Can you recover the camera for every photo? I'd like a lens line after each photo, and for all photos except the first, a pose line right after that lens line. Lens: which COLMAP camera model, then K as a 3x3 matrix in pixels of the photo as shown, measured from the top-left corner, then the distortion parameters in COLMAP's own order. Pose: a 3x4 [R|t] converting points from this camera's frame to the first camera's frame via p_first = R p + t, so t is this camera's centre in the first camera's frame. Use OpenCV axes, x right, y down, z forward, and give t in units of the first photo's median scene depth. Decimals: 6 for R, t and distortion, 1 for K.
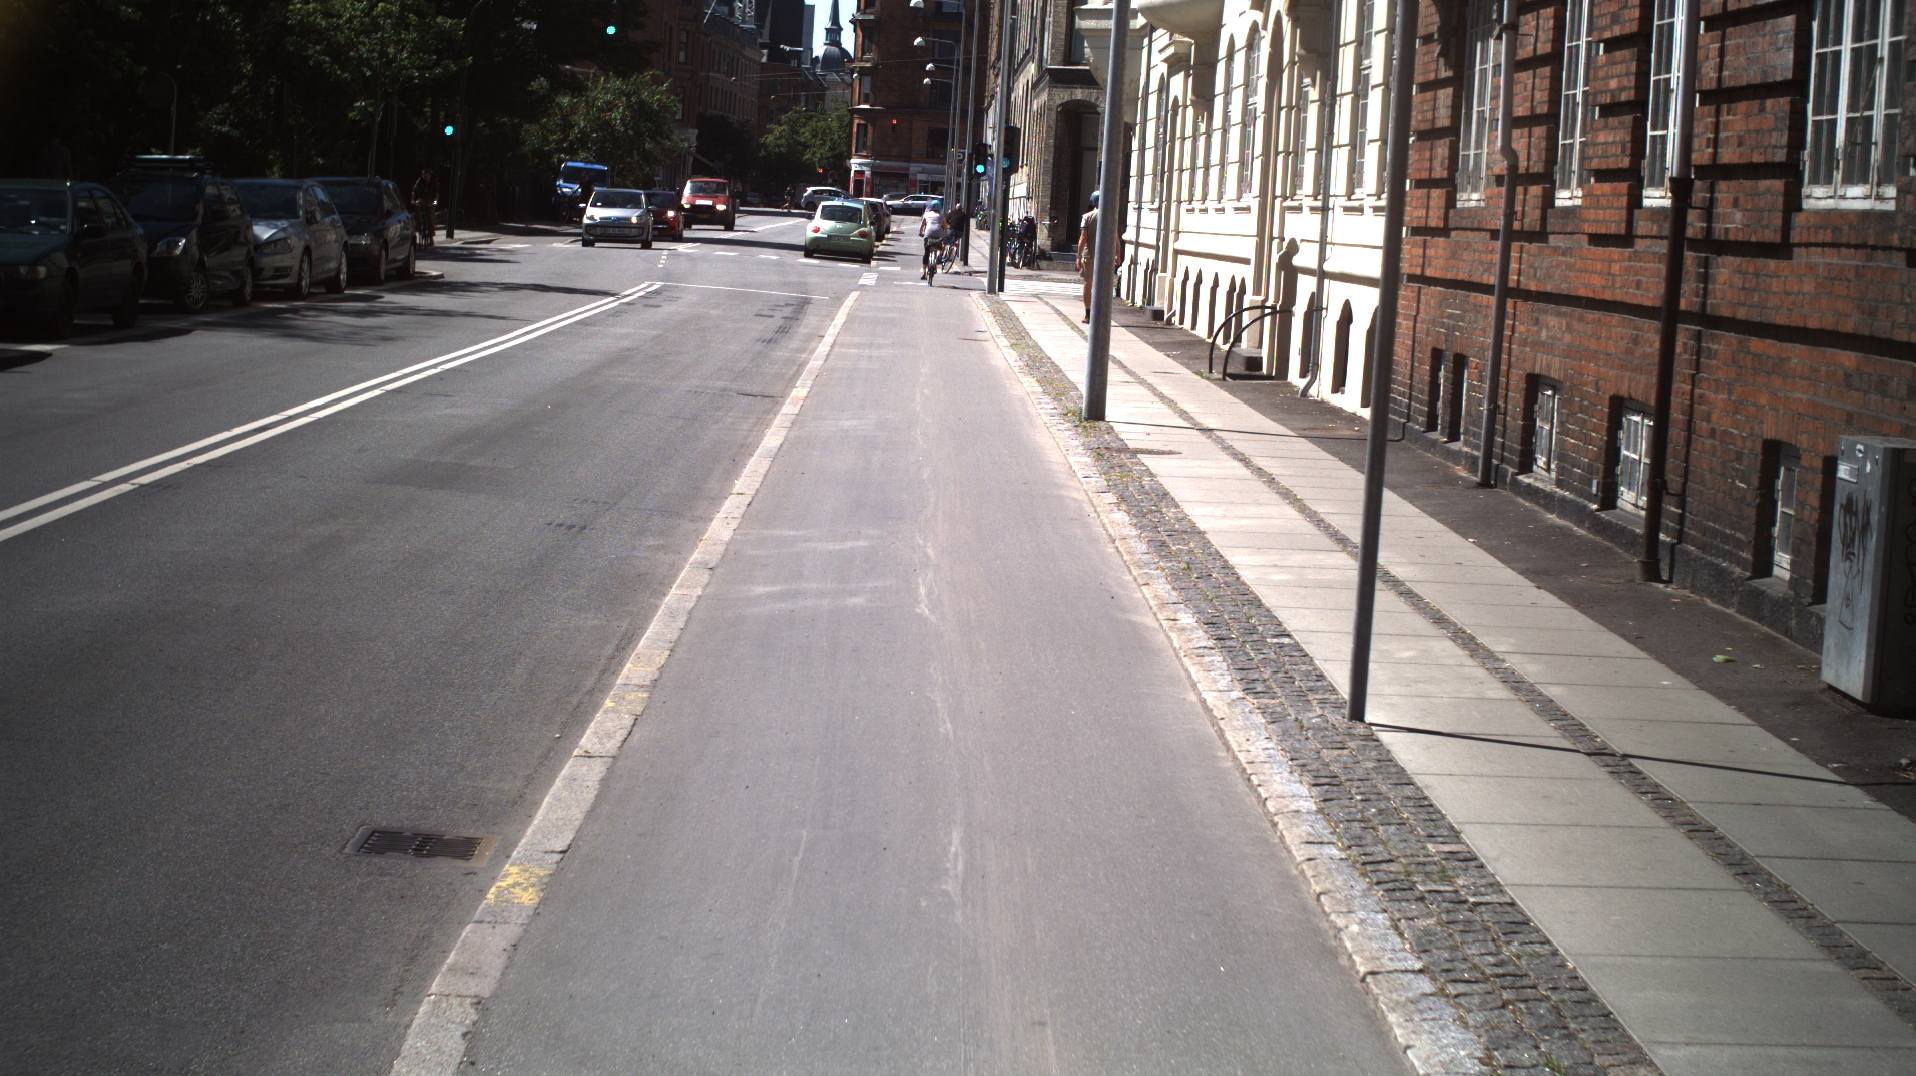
lens RADIAL K [[3345.7, 0, 958.0], [0, 3345.7, 538.0], [0, 0, 1]] dist [-0.326541, 0.679256]
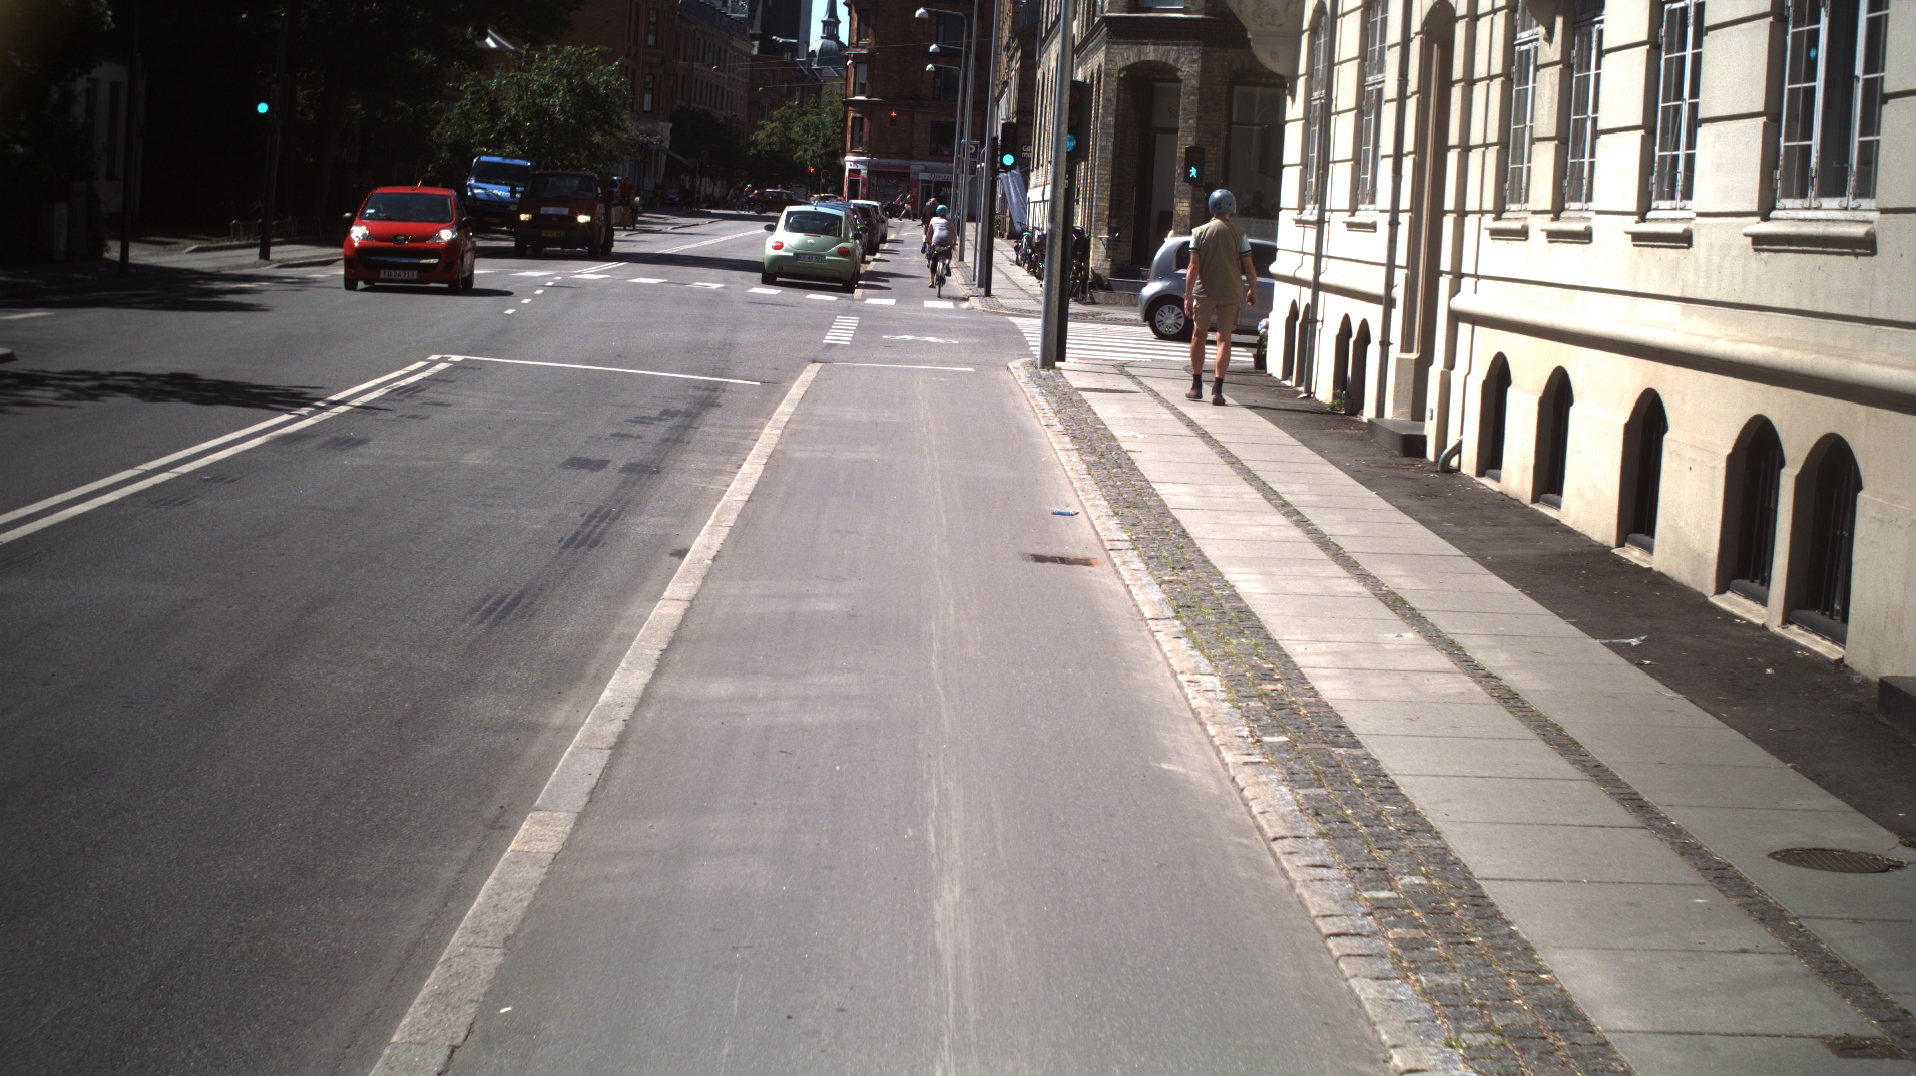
lens RADIAL K [[3345.7, 0, 958.0], [0, 3345.7, 538.0], [0, 0, 1]] dist [-0.326541, 0.679256]
pose [[0.999999, -0.000992, -0.000685, -0.005982], [0.000991, 0.999999, -0.000393, -0.050417], [0.000686, 0.000393, 1.000000, 0.487533]]
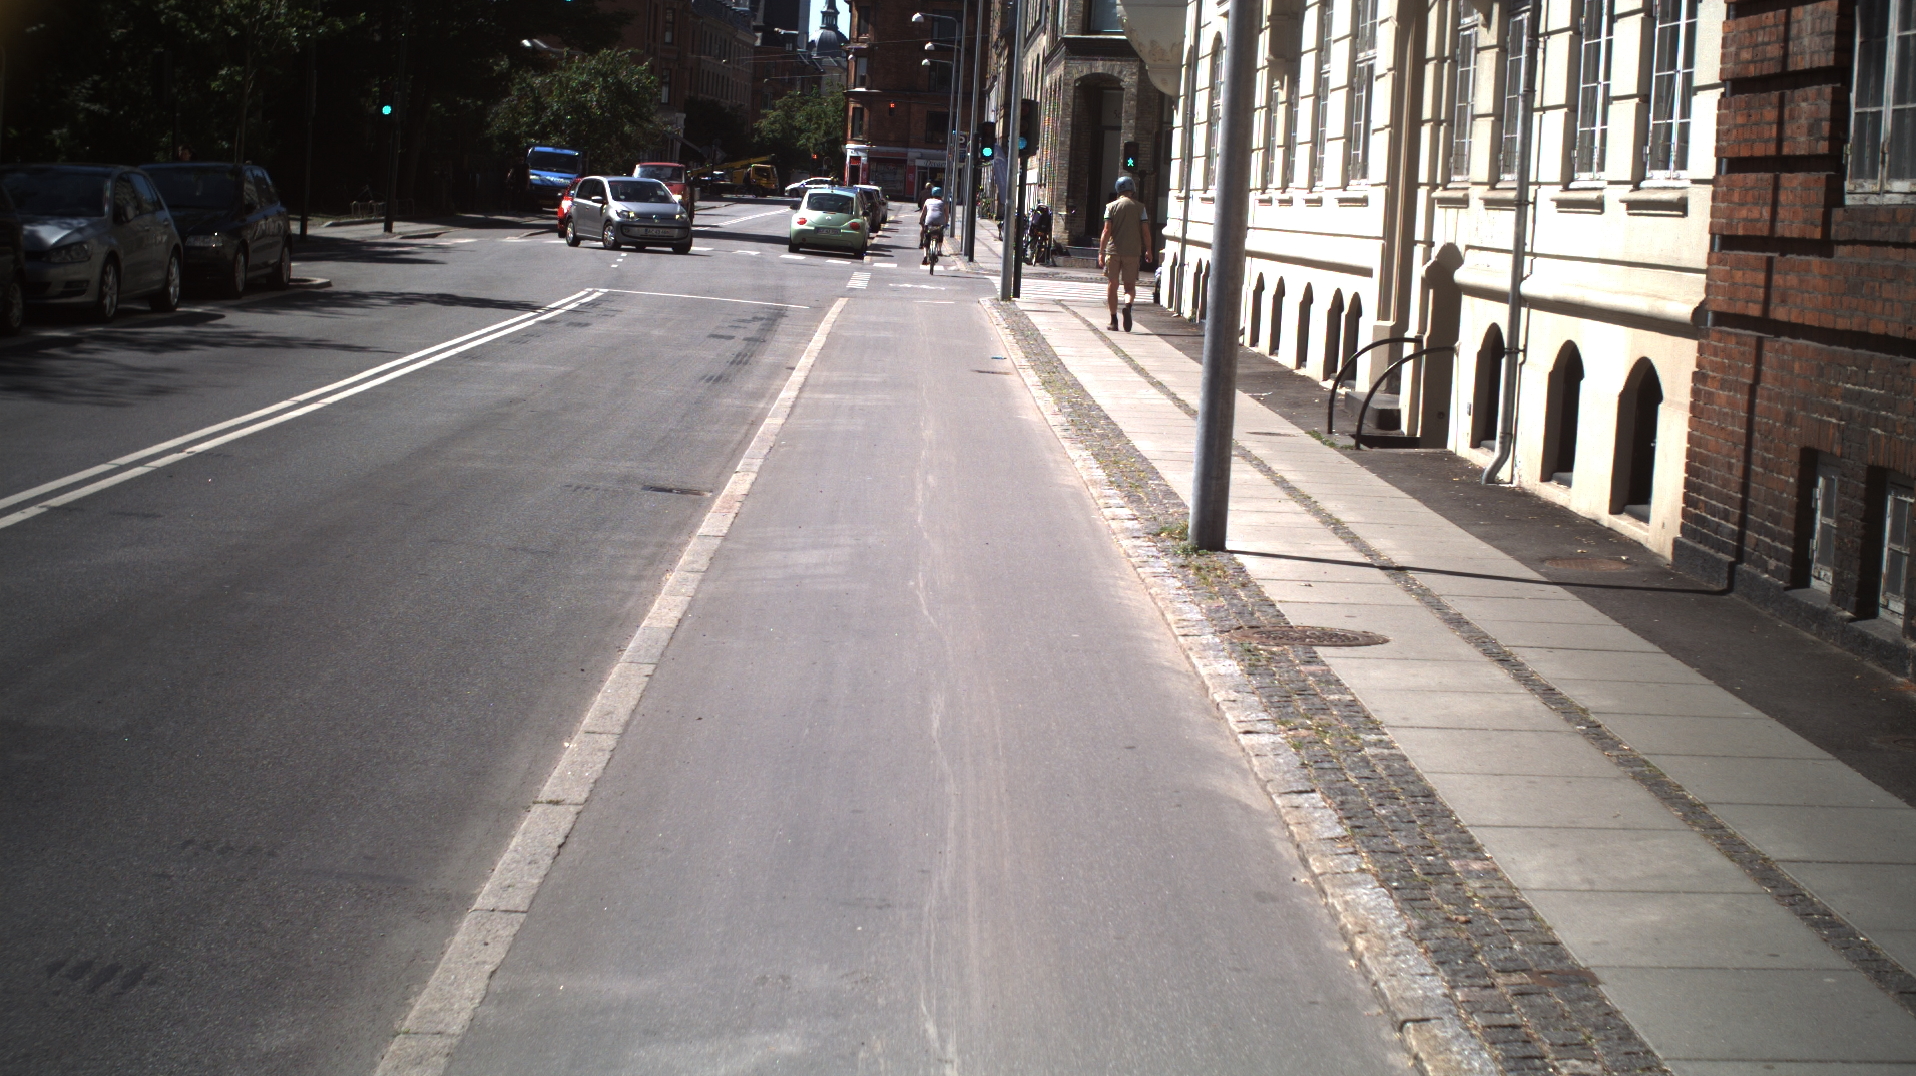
lens RADIAL K [[3345.7, 0, 958.0], [0, 3345.7, 538.0], [0, 0, 1]] dist [-0.326541, 0.679256]
pose [[0.999998, -0.002023, 0.000290, -0.002597], [0.002022, 0.999990, 0.003993, -0.020138], [-0.000298, -0.003993, 0.999992, 0.195275]]
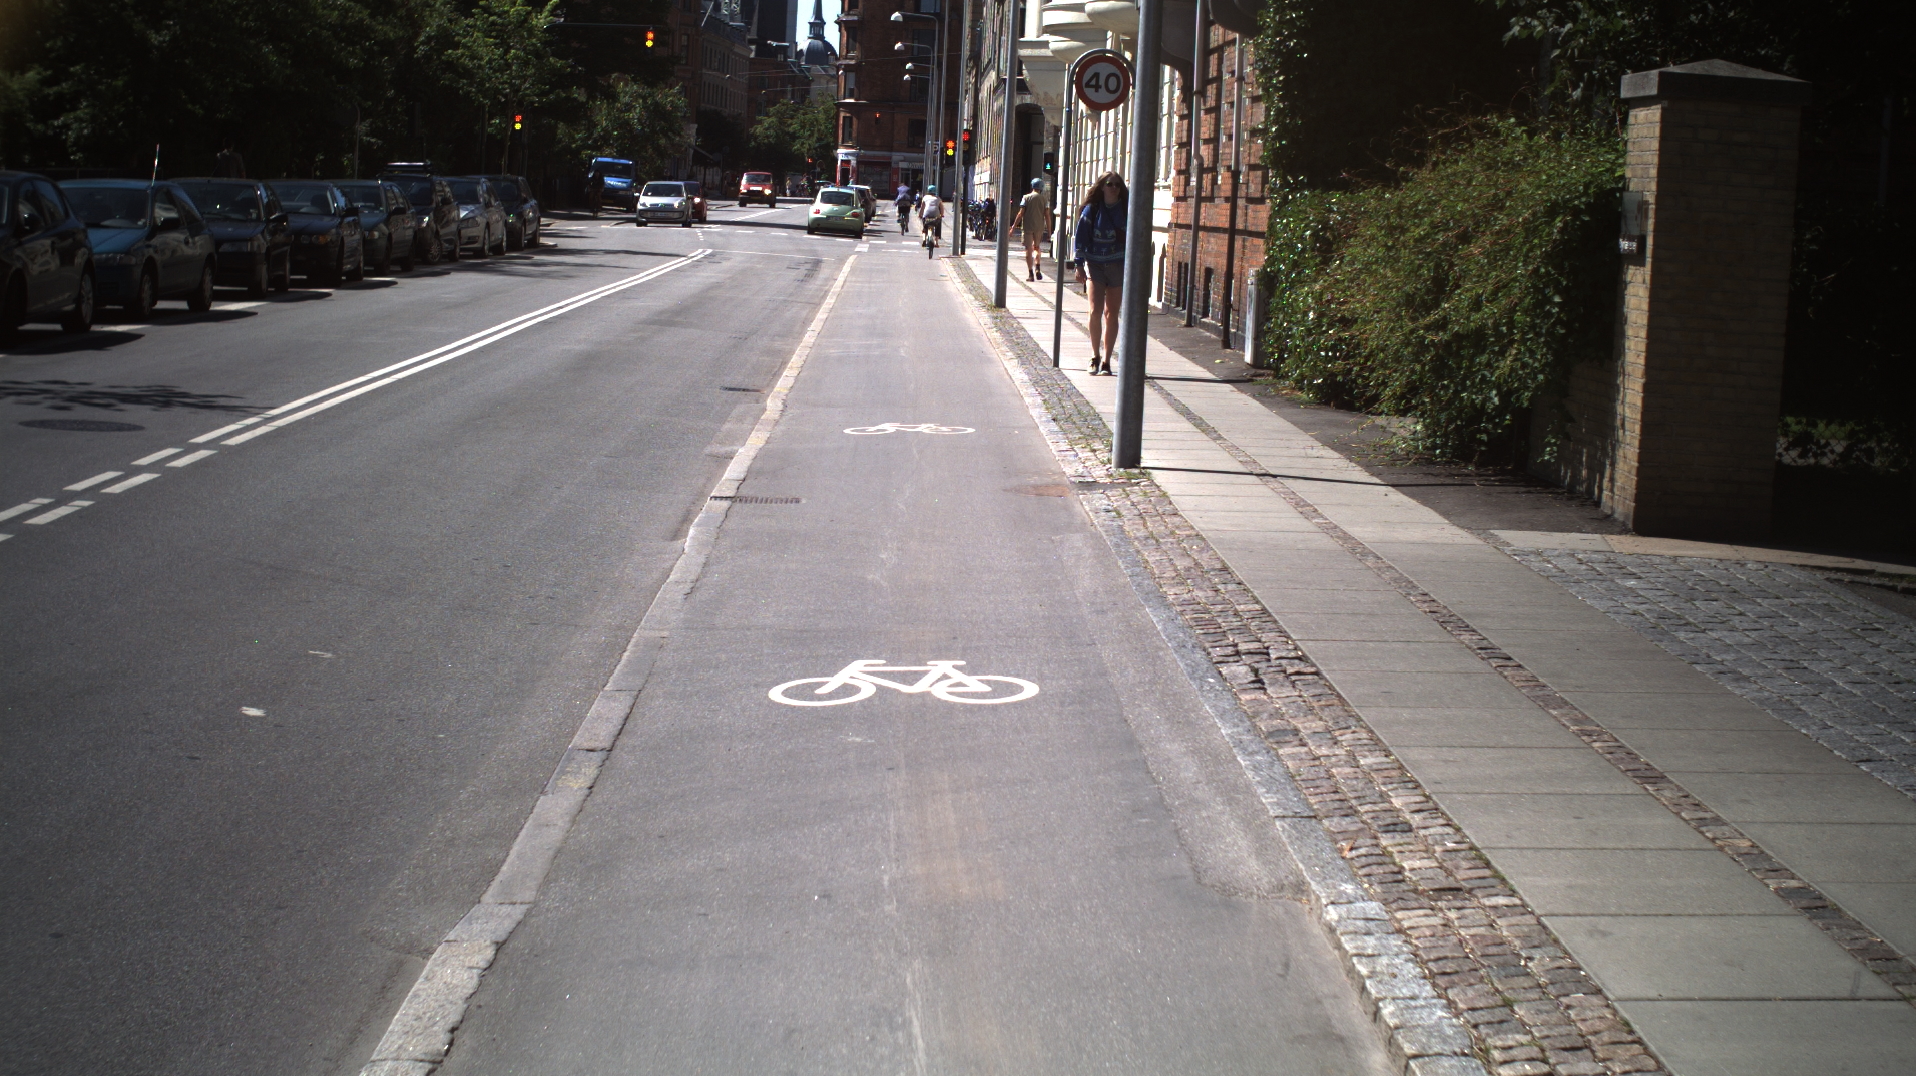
lens RADIAL K [[3345.7, 0, 958.0], [0, 3345.7, 538.0], [0, 0, 1]] dist [-0.326541, 0.679256]
pose [[0.999897, -0.013819, 0.003763, 0.005202], [0.013802, 0.999896, 0.004287, 0.039601], [-0.003822, -0.004235, 0.999984, -0.389427]]
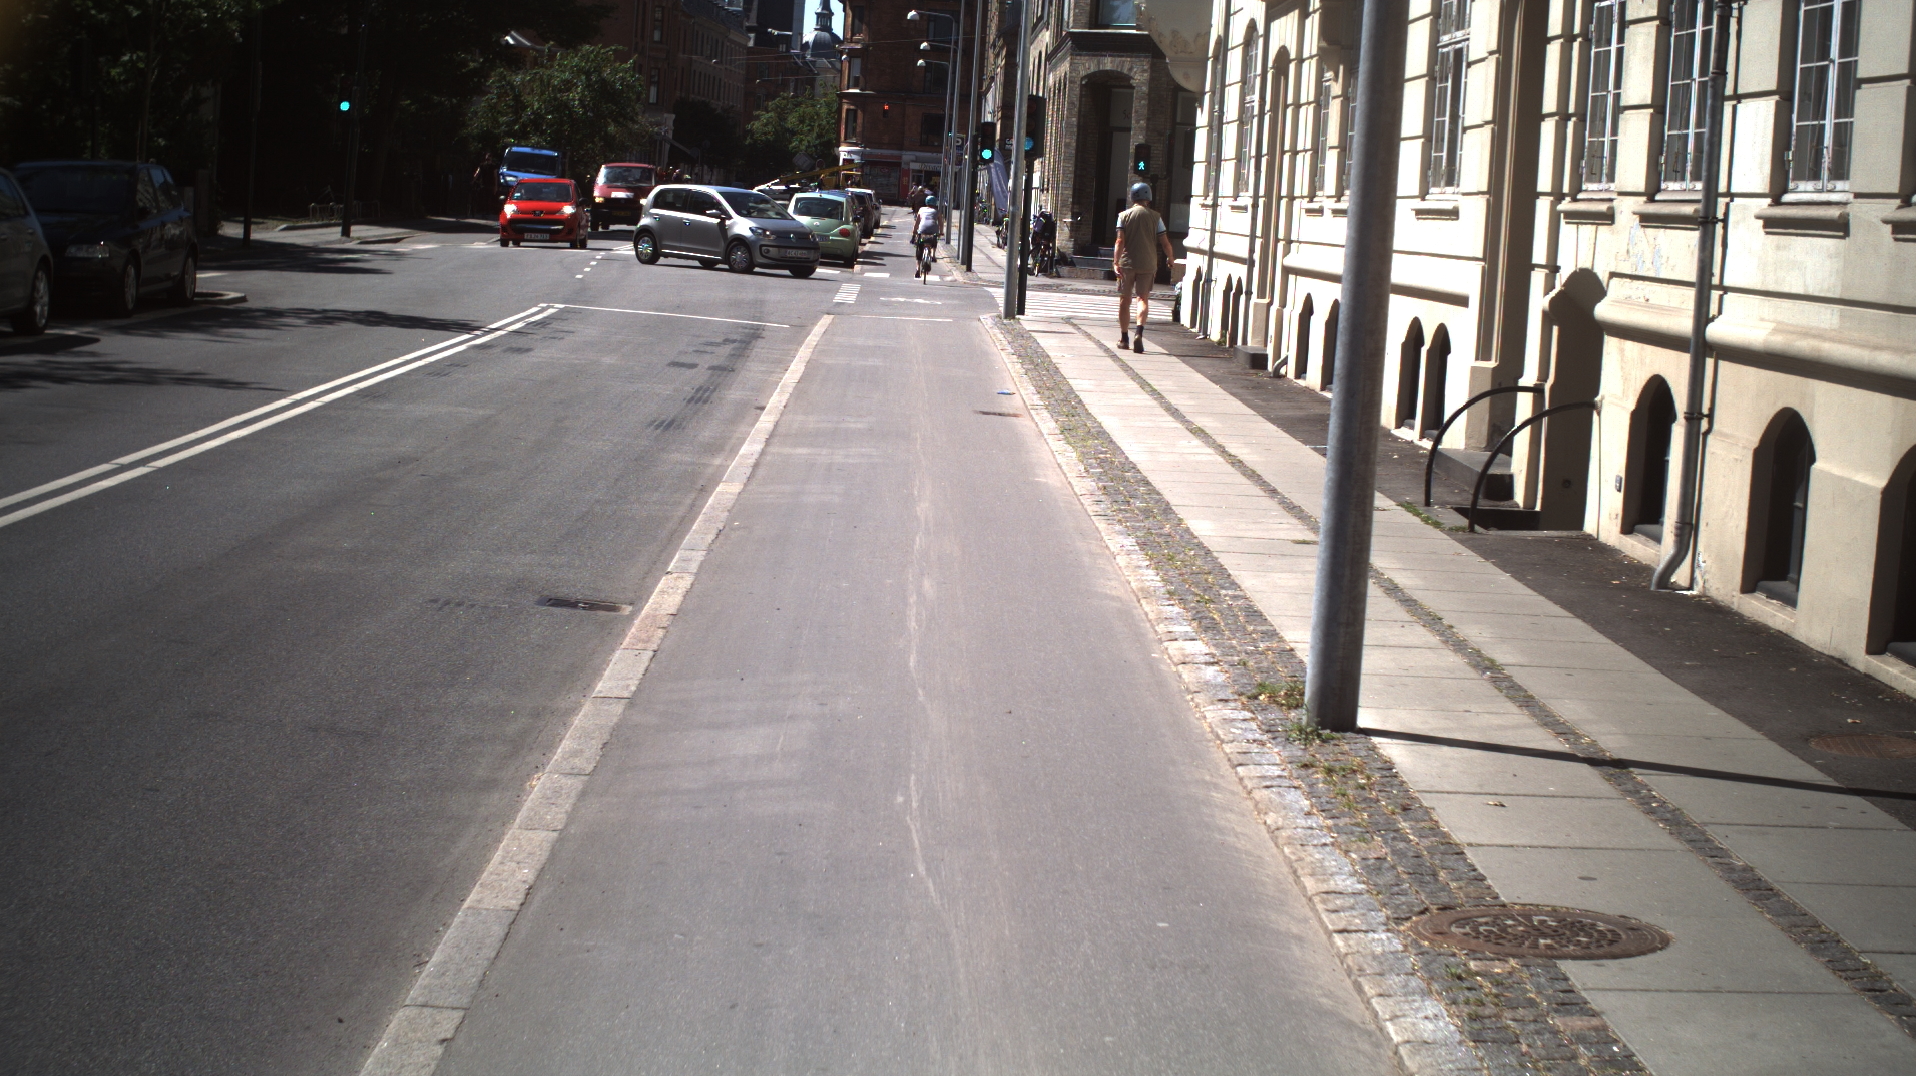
lens RADIAL K [[3345.7, 0, 958.0], [0, 3345.7, 538.0], [0, 0, 1]] dist [-0.326541, 0.679256]
pose [[0.999992, 0.003026, 0.002484, -0.003721], [-0.003033, 0.999991, 0.002910, -0.030382], [-0.002475, -0.002917, 0.999993, 0.292950]]
